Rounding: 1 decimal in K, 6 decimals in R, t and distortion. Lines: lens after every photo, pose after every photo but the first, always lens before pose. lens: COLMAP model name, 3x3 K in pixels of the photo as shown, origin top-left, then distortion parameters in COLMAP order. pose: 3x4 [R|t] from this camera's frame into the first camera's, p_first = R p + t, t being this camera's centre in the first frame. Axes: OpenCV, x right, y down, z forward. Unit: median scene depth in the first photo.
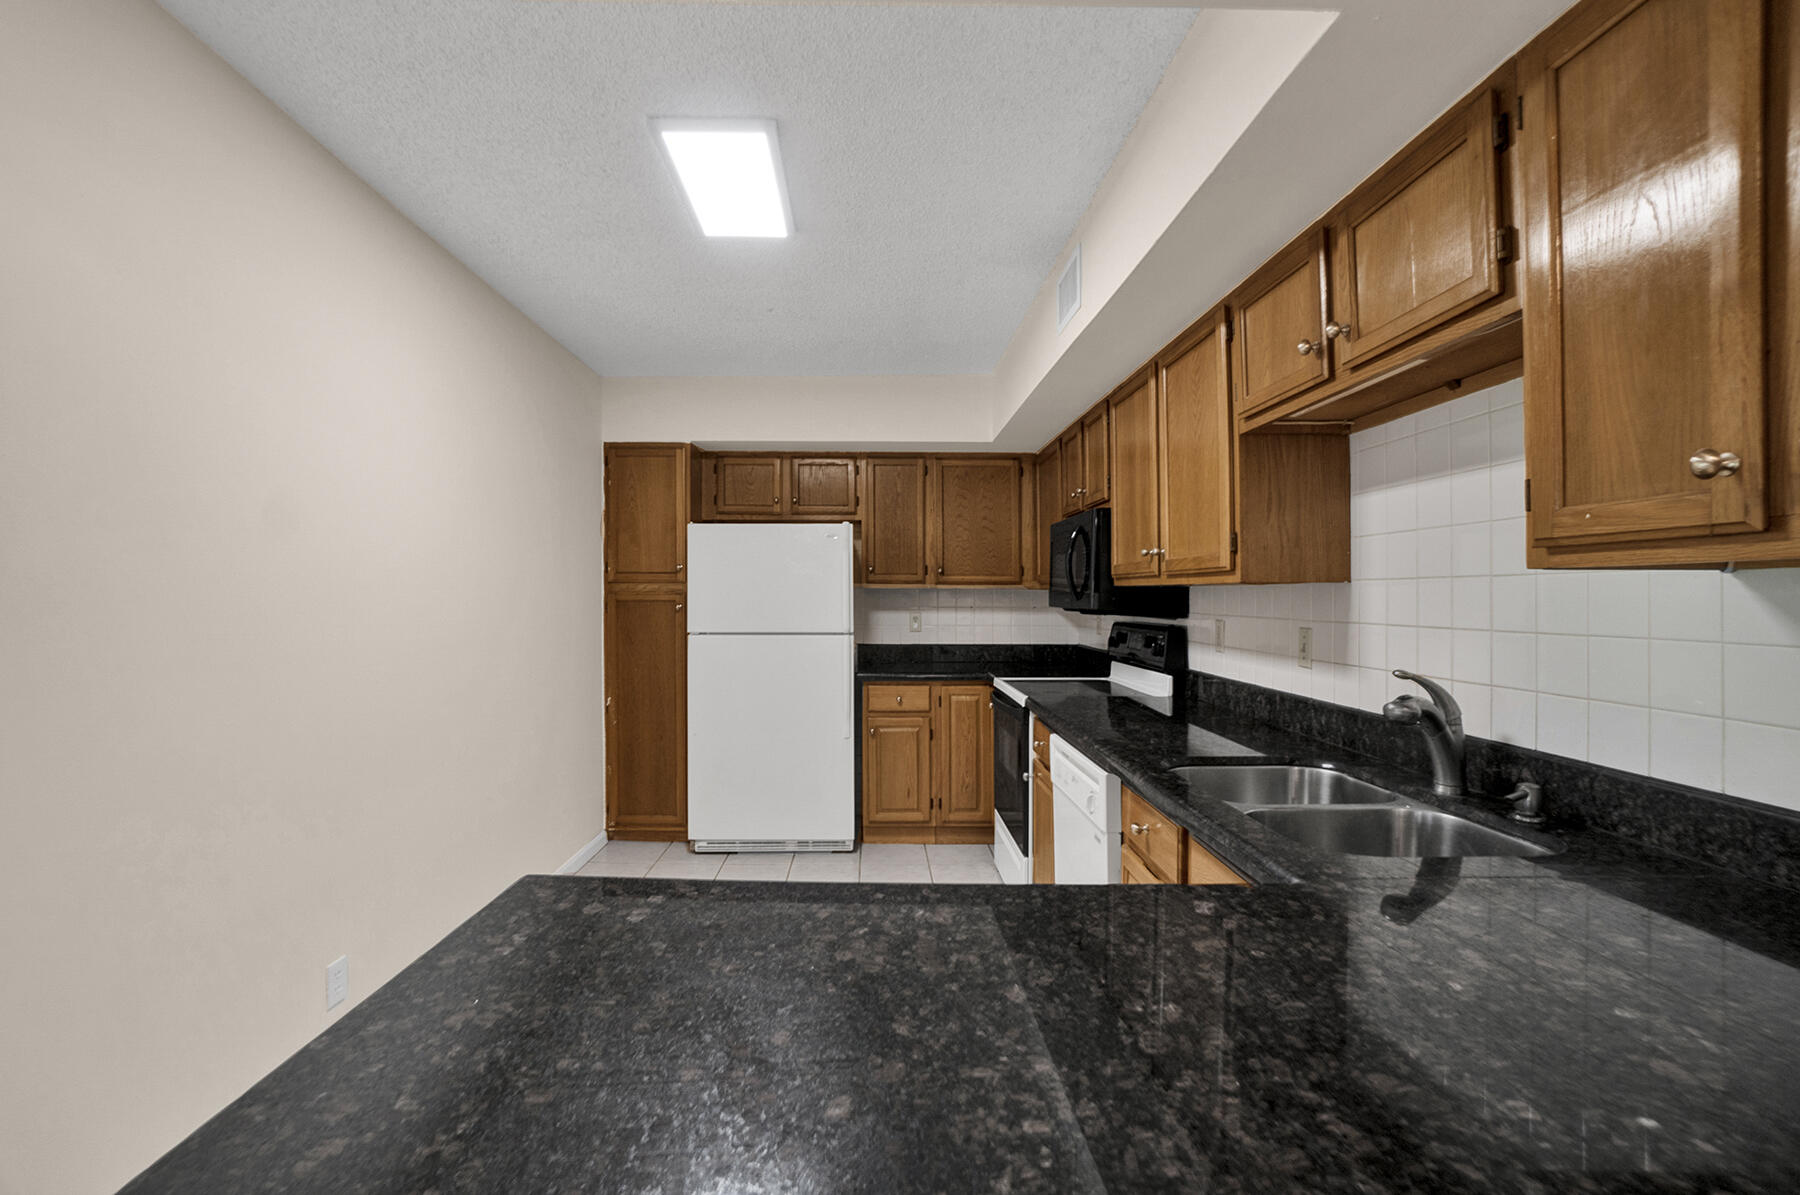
lens RADIAL K [[812.7, 0, 794.8], [0, 812.7, 583.8], [0, 0, 1]] dist [-0.055781, 0.013100]
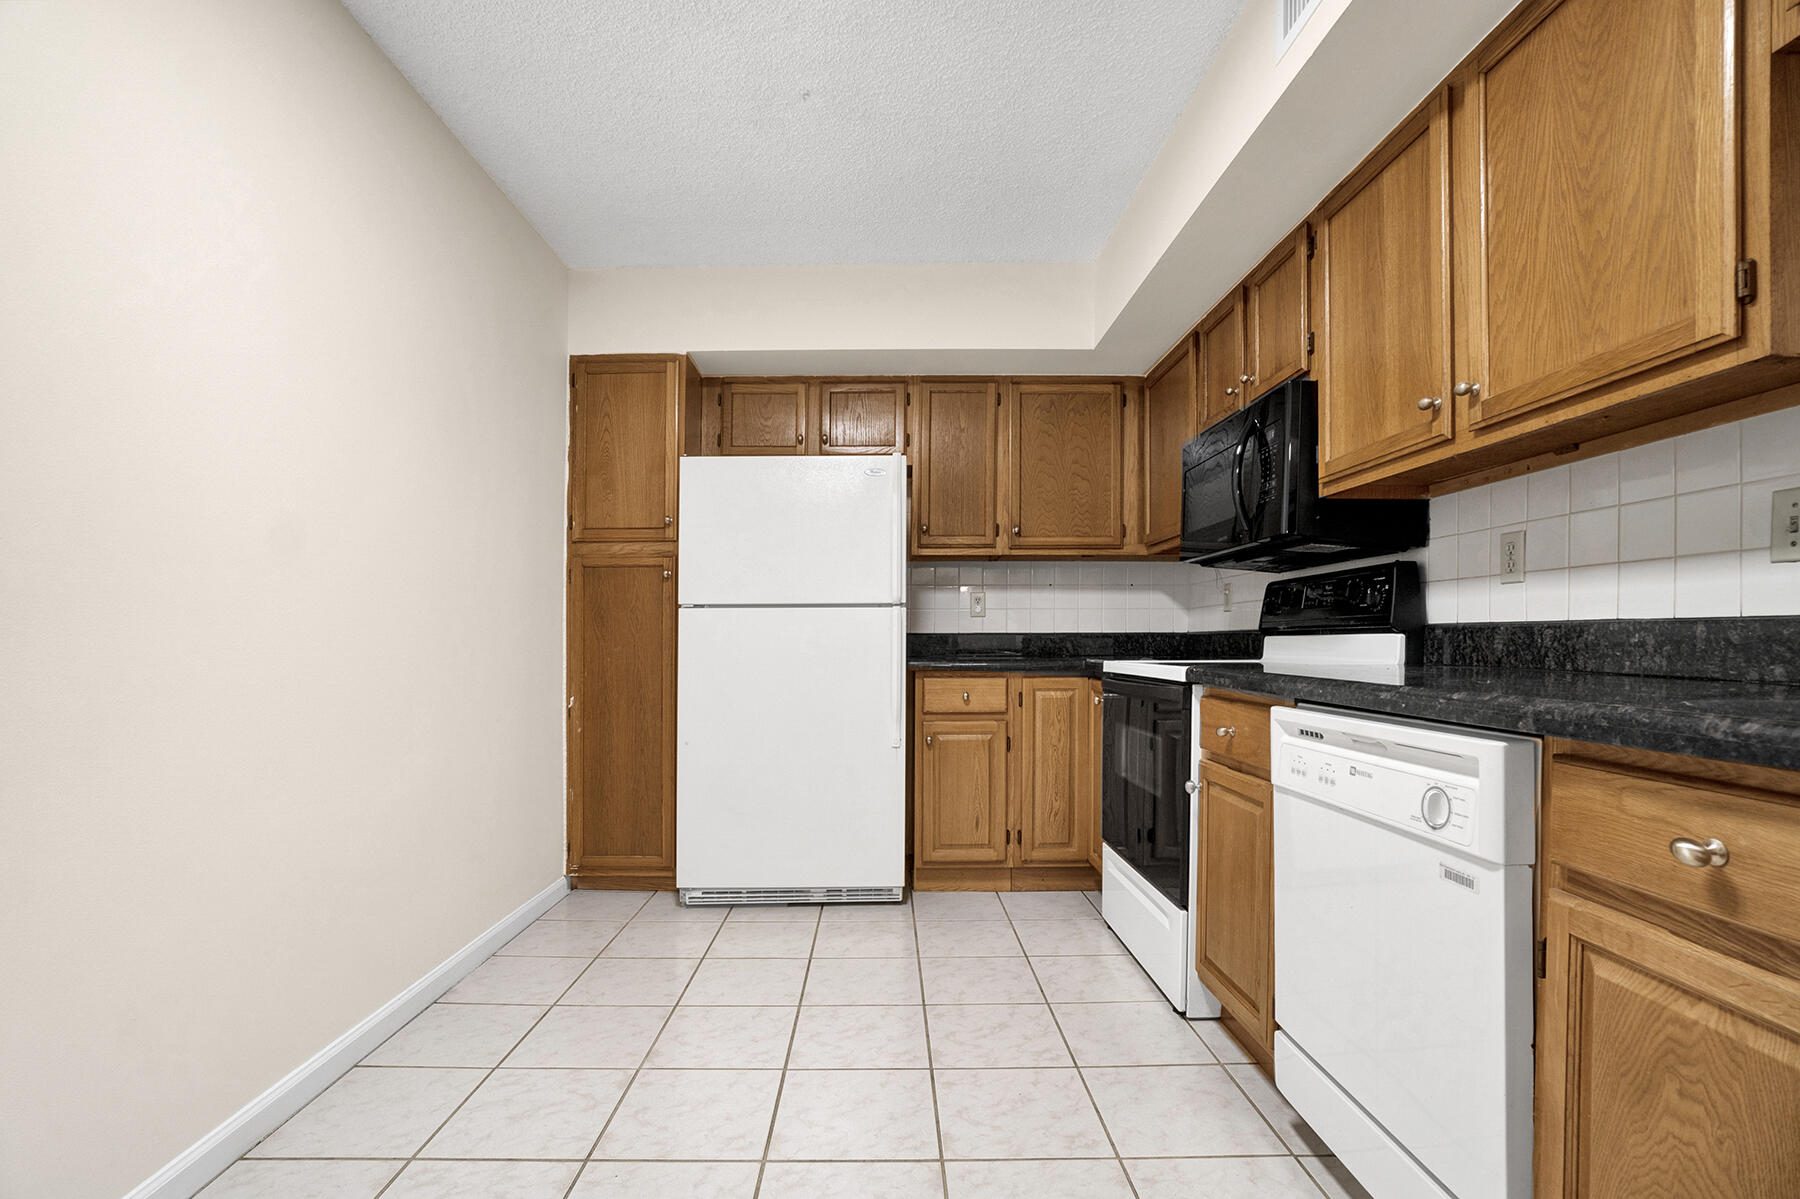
lens RADIAL K [[812.7, 0, 851.6], [0, 812.7, 637.3], [0, 0, 1]] dist [-0.055781, 0.013100]
pose [[0.998606, 0.008162, 0.052139, -0.013601], [-0.008601, 0.999929, 0.008200, 0.081875], [-0.052068, -0.008637, 0.998606, 0.262187]]
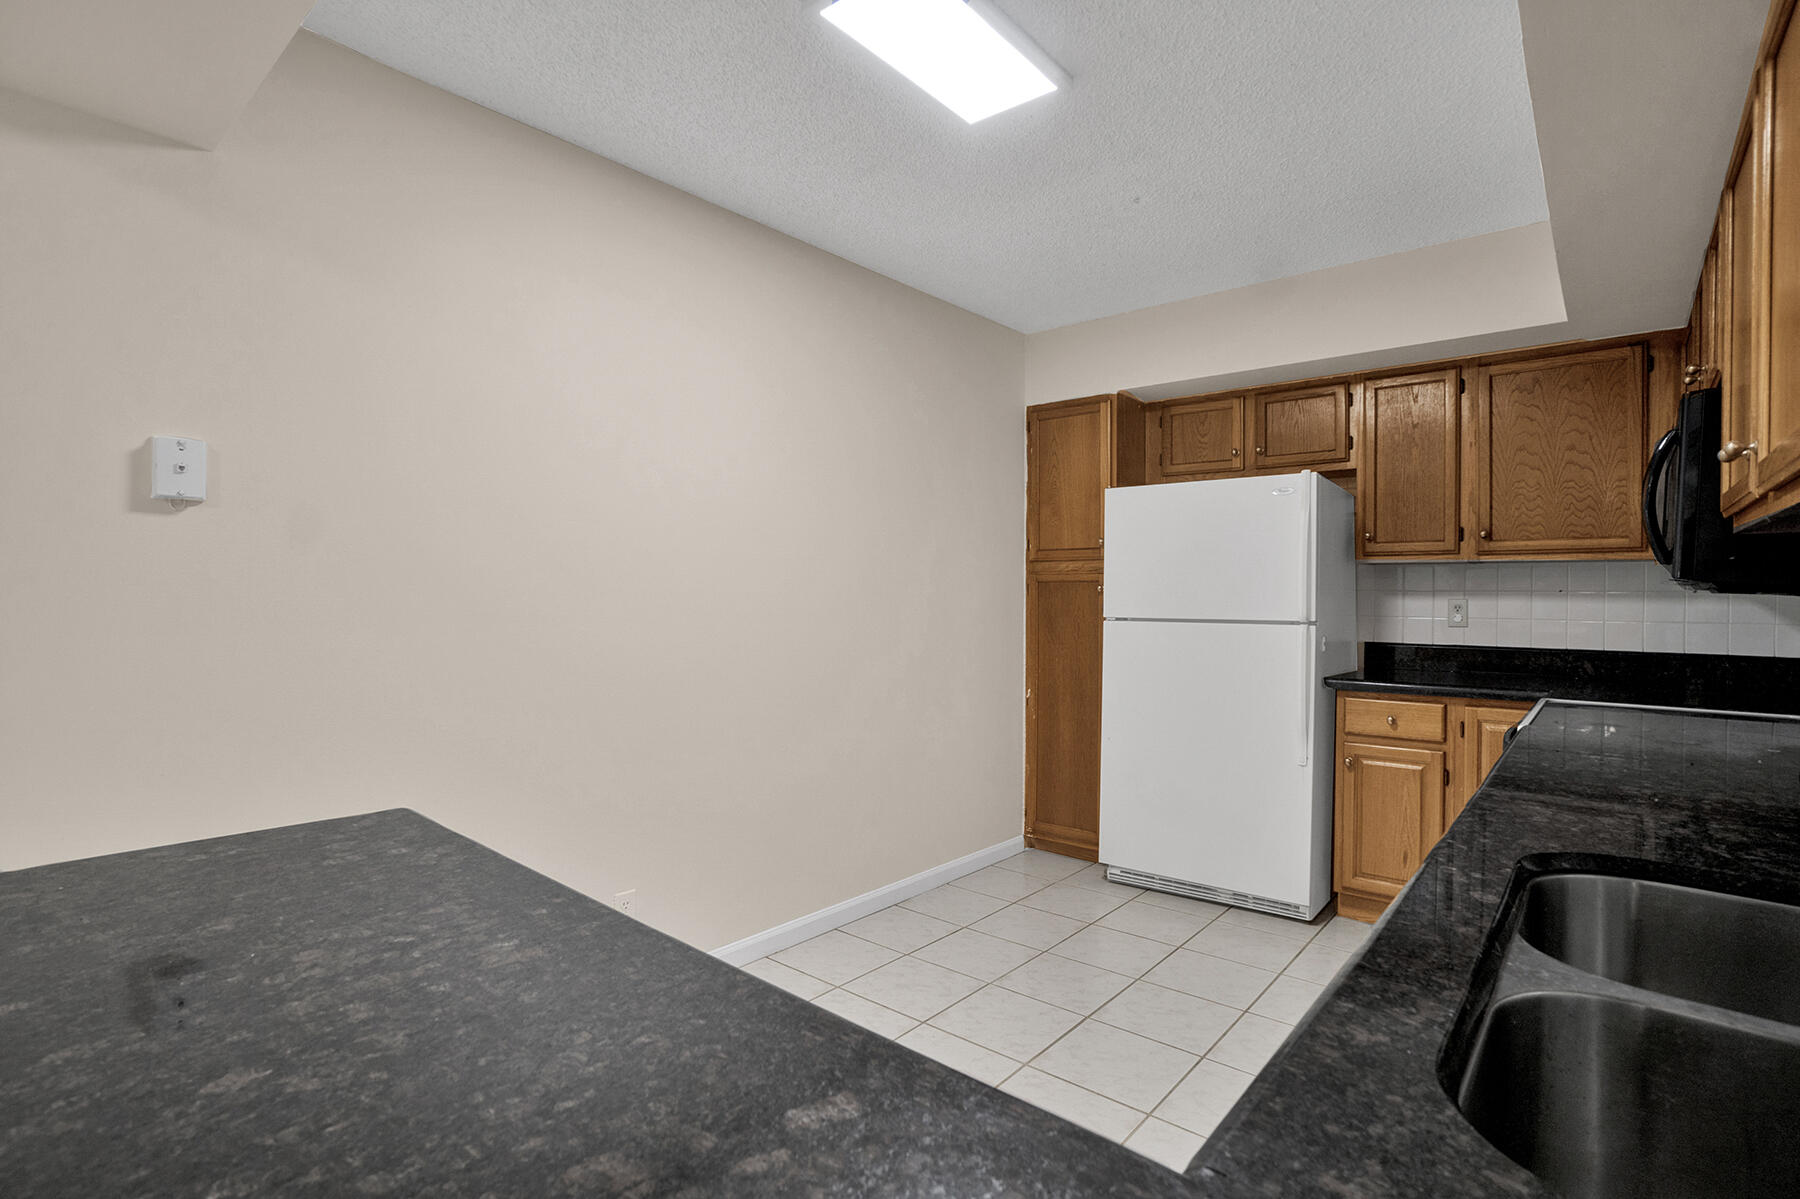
lens RADIAL K [[837.9, 0, 845.3], [0, 837.9, 588.4], [0, 0, 1]] dist [-0.020633, 0.000370]
pose [[0.784773, 0.001971, -0.619780, 0.196686], [0.001702, 0.999984, 0.005334, 0.024573], [0.619781, -0.005241, 0.784758, 0.148987]]
